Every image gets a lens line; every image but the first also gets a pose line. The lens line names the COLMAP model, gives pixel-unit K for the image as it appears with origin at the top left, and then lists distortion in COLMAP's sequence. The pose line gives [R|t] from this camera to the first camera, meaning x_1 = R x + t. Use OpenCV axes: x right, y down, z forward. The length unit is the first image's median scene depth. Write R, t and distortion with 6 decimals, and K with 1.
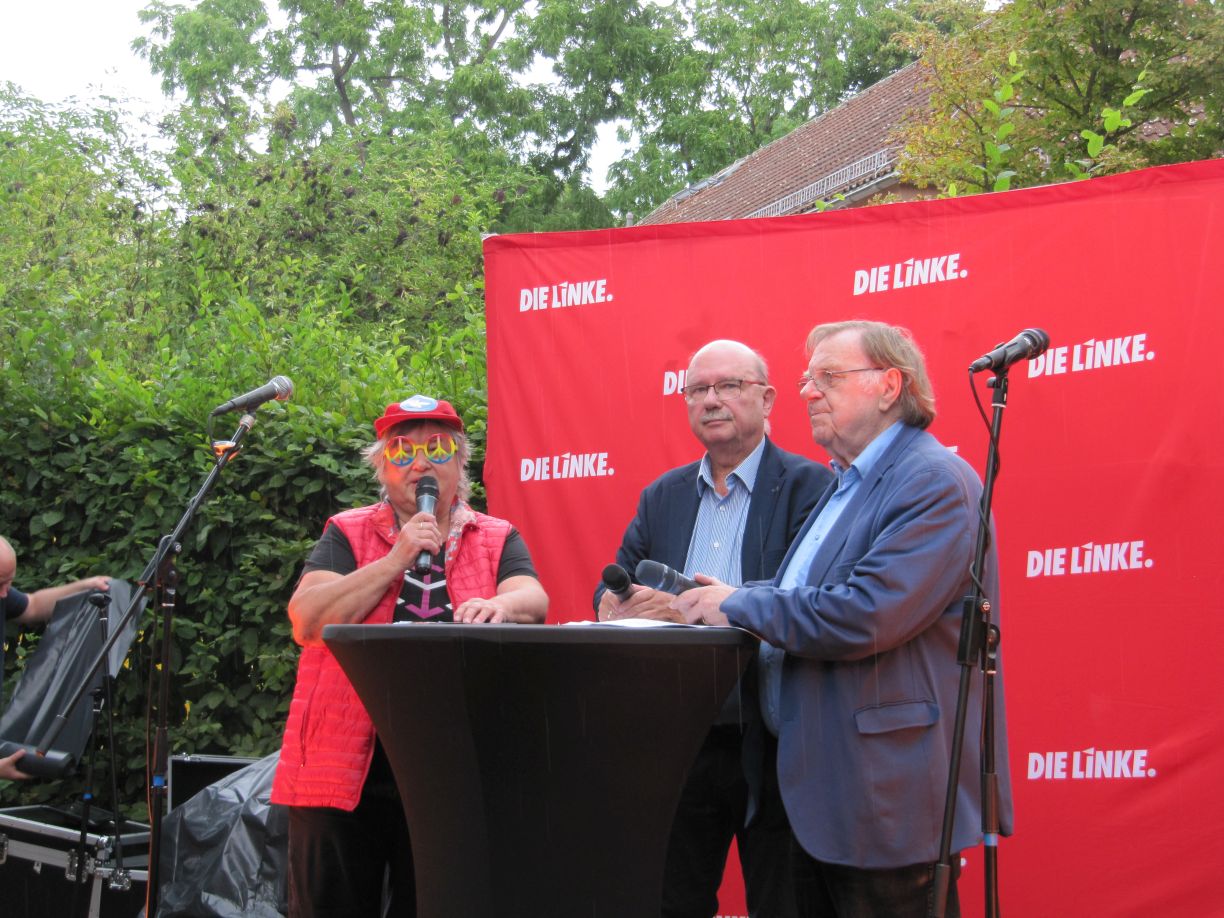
lens RADIAL K [[2137.0, 0, 613.1], [0, 2137.0, 487.2], [0, 0, 1]] dist [0.170165, 0.000000]
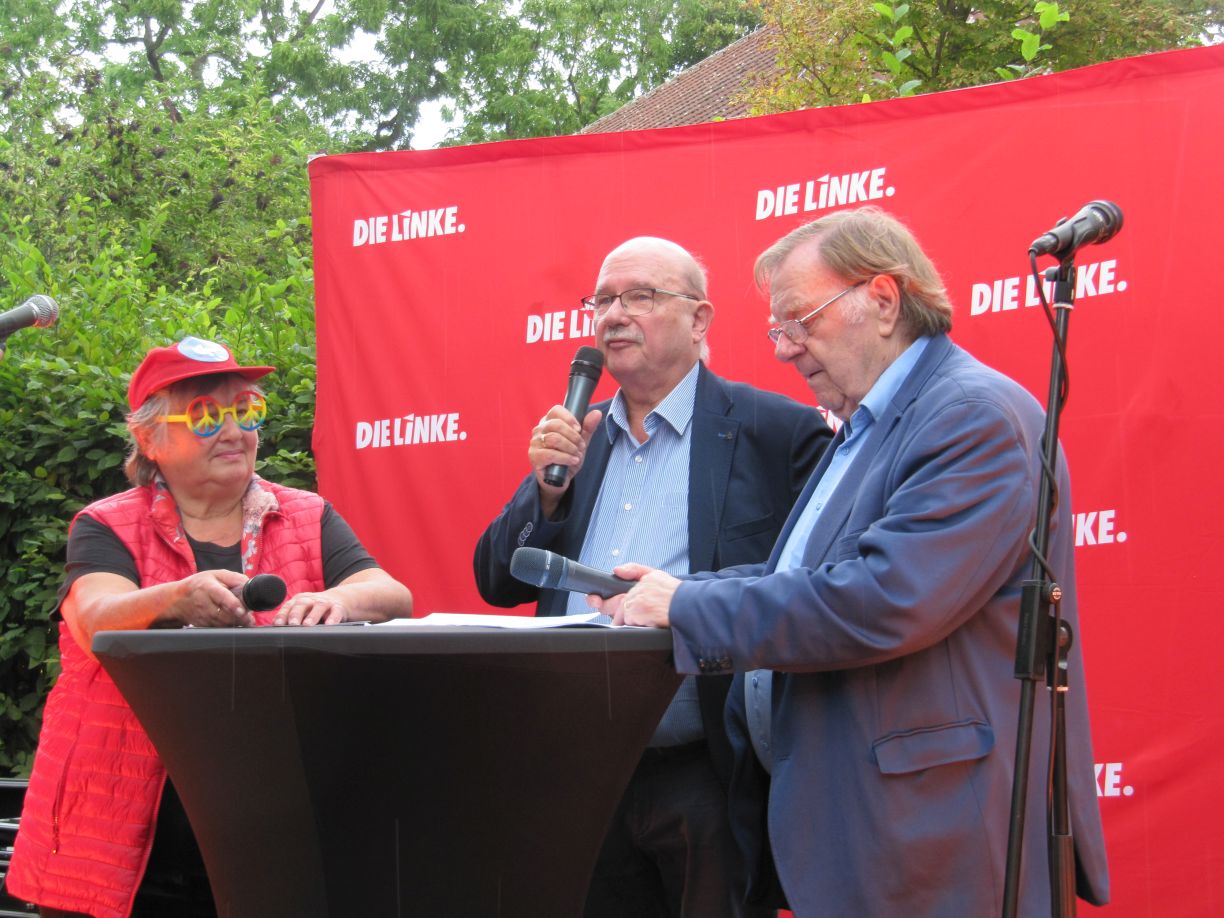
lens RADIAL K [[2137.0, 0, 578.5], [0, 2137.0, 471.6], [0, 0, 1]] dist [0.170165, 0.000000]
pose [[0.997809, -0.007828, 0.065700, -0.011331], [0.007910, 0.999968, -0.001000, 0.007629], [-0.065690, 0.001517, 0.997839, 0.154020]]
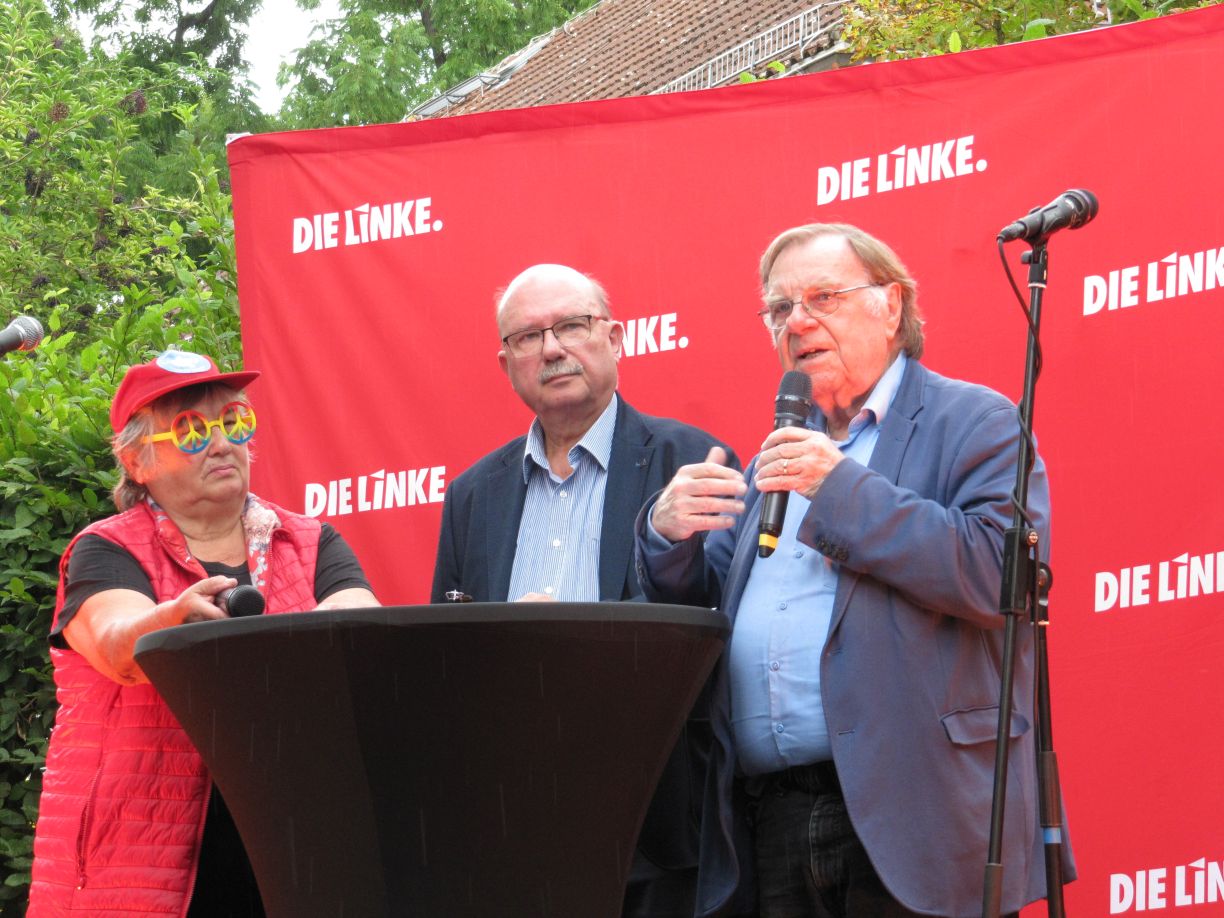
lens RADIAL K [[4269.6, 0, 618.0], [0, 4269.6, 465.0], [0, 0, 1]] dist [0.338943, 0.000000]
pose [[0.996392, -0.035943, 0.076887, -0.047001], [0.040014, 0.997841, -0.052087, 0.050043], [-0.074849, 0.054975, 0.995678, -0.266078]]
